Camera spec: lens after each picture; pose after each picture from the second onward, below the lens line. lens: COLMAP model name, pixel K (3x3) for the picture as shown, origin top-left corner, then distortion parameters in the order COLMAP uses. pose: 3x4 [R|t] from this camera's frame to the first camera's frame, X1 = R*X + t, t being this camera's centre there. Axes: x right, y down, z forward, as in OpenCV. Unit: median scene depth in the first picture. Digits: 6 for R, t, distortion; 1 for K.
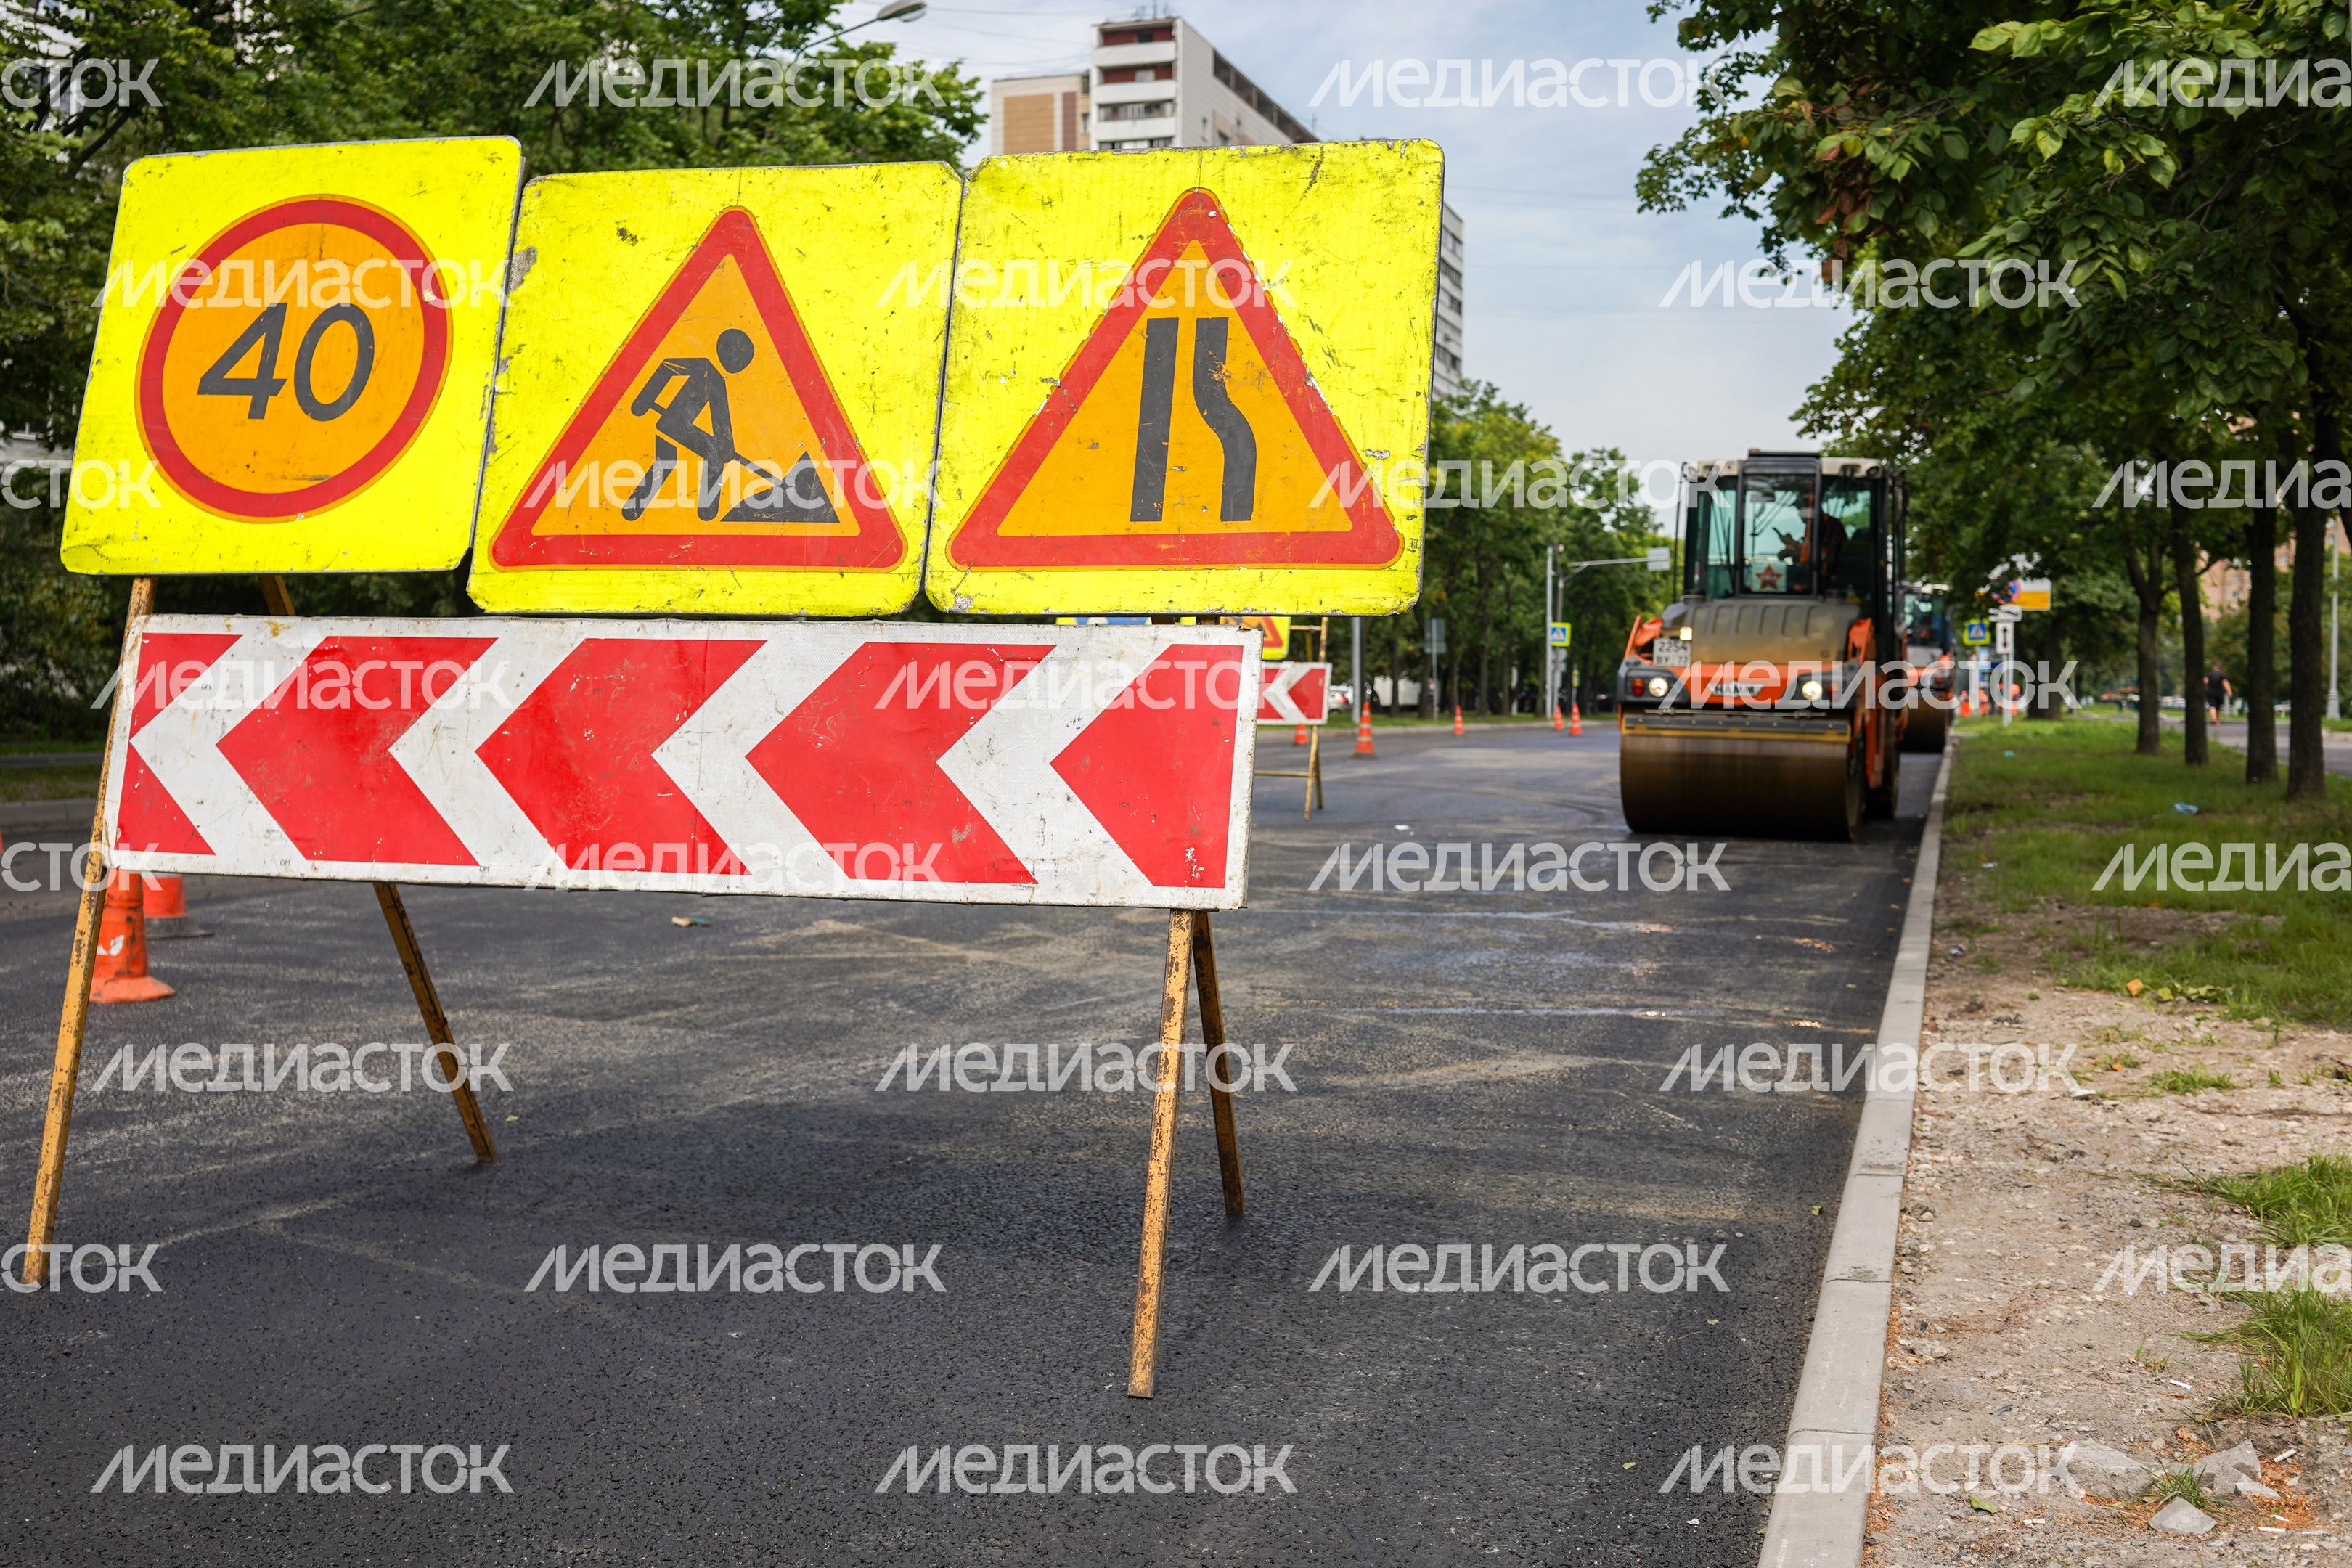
lens RADIAL K [[2243.5, 0, 1183.1], [0, 2243.5, 865.1], [0, 0, 1]] dist [0.066023, -0.177167]
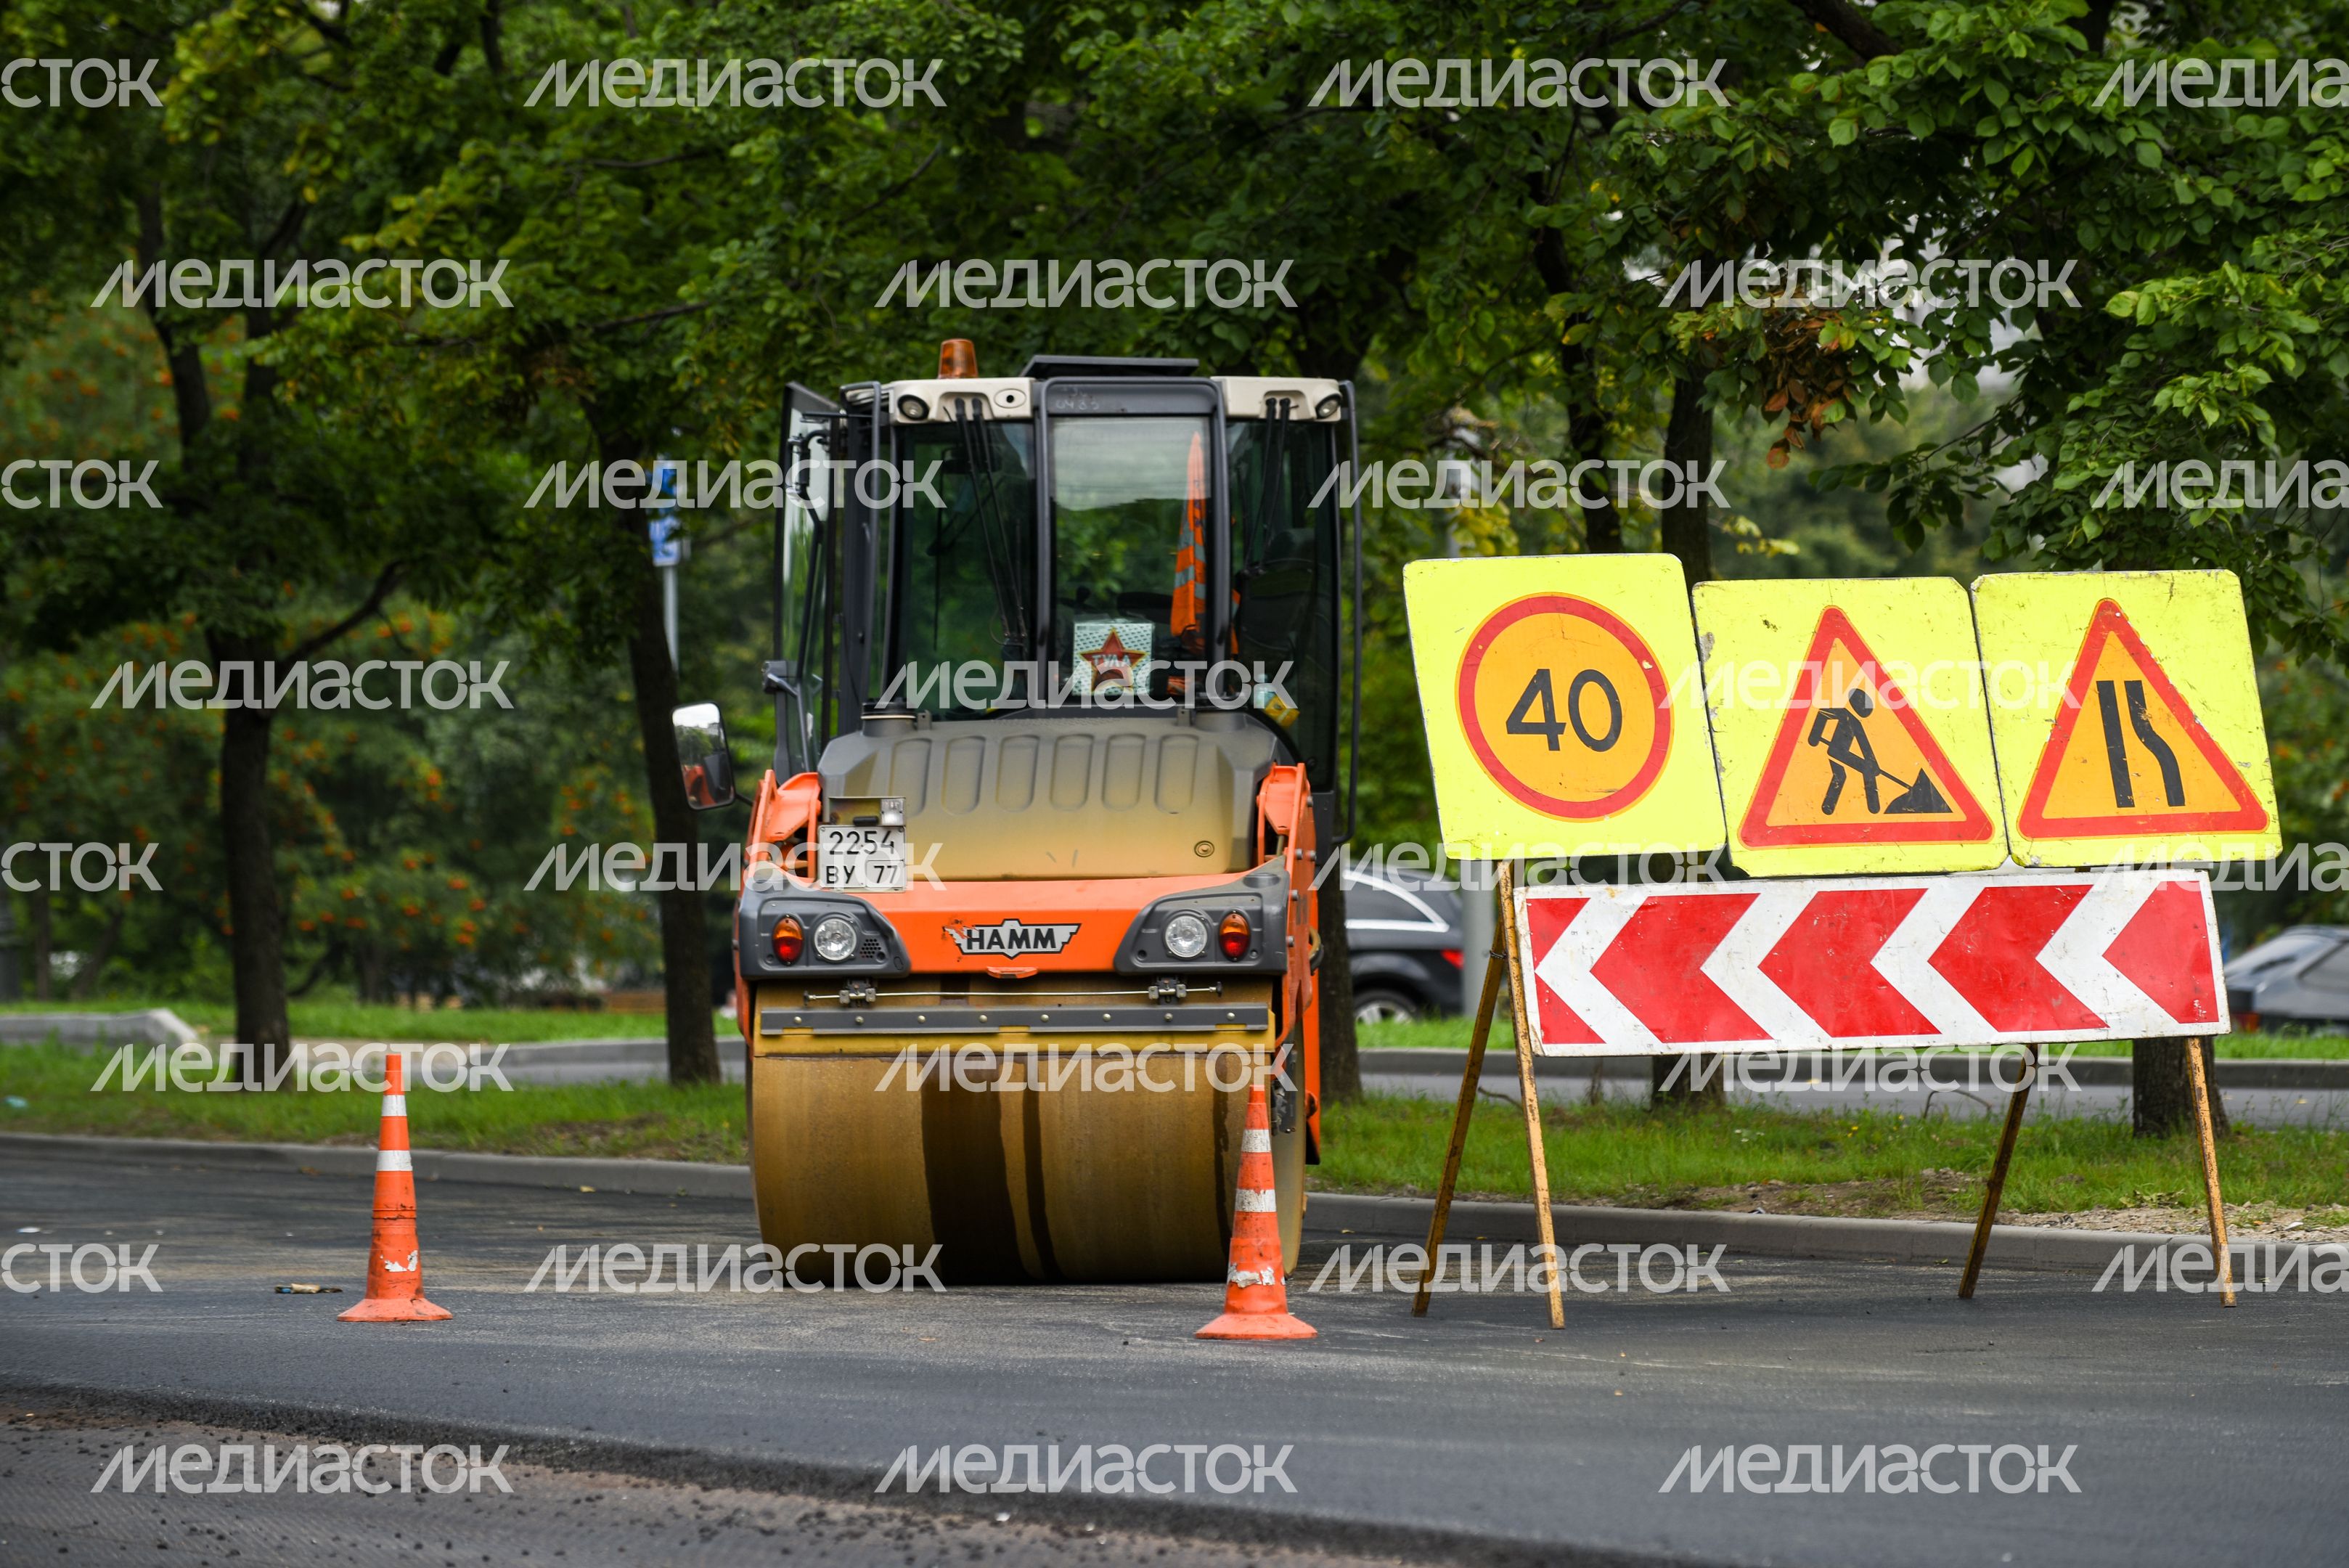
lens RADIAL K [[12281.6, 0, 1173.8], [0, 12281.6, 783.7], [0, 0, 1]] dist [-0.029281, 5.248411]
pose [[0.810678, -0.039160, 0.584181, -5.632964], [0.073439, 0.996682, -0.035101, 0.092289], [-0.580868, 0.071358, 0.810864, -5.693600]]
